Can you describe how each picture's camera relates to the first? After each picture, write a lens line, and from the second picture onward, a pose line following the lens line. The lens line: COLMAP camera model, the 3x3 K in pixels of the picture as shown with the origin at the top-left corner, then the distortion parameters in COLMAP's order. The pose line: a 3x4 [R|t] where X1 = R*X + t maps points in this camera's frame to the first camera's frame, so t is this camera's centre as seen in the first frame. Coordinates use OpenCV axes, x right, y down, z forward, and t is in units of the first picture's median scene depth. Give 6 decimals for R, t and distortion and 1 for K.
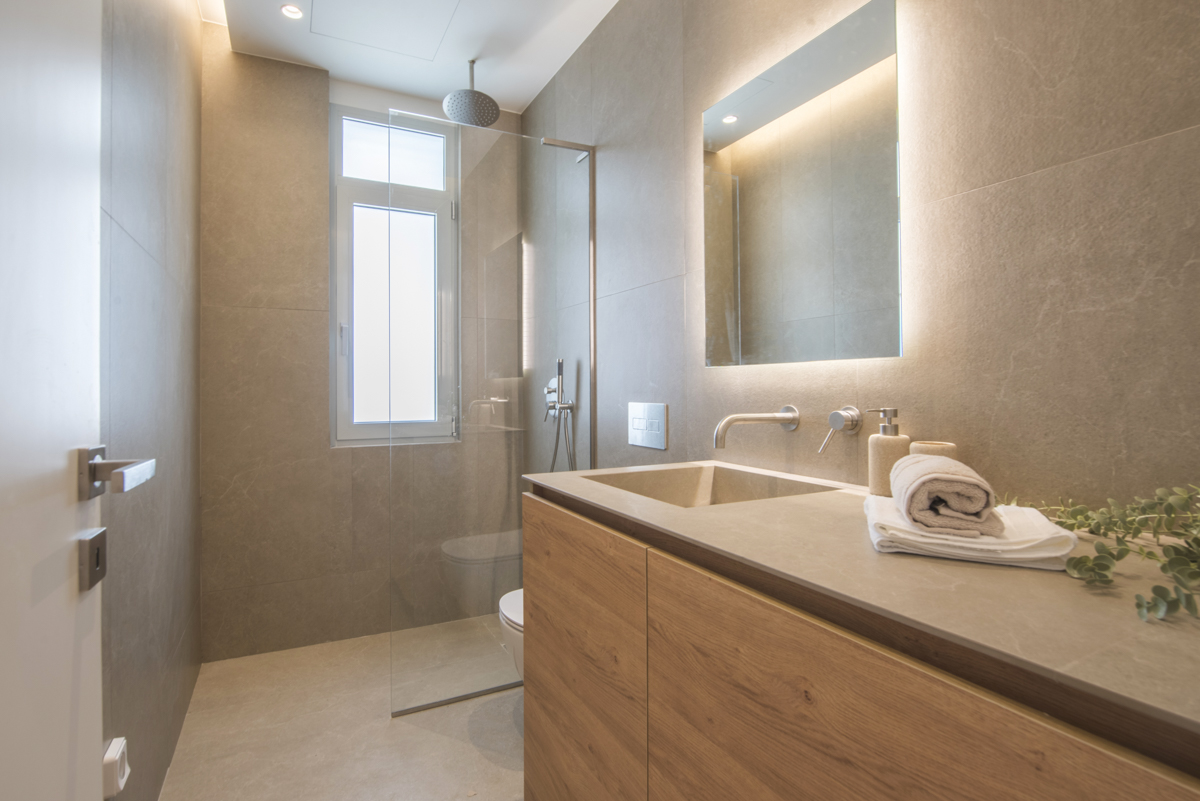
lens RADIAL K [[552.4, 0, 580.6], [0, 552.4, 384.4], [0, 0, 1]] dist [-0.019599, -0.003105]
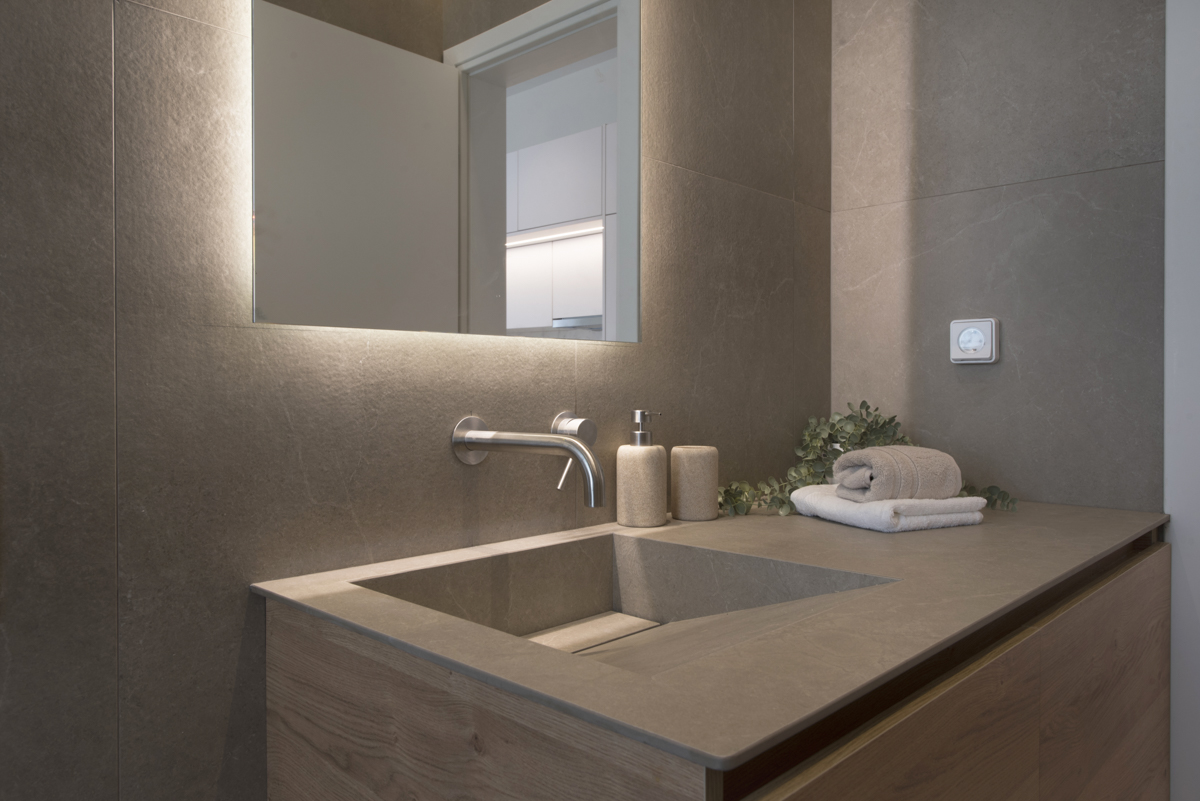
lens RADIAL K [[834.7, 0, 604.1], [0, 834.7, 395.1], [0, 0, 1]] dist [-0.008694, -0.003600]
pose [[-0.324240, -0.002901, 0.945970, -0.328302], [-0.001503, 0.999996, 0.002552, 0.012944], [-0.945974, -0.000594, -0.324243, 0.918743]]
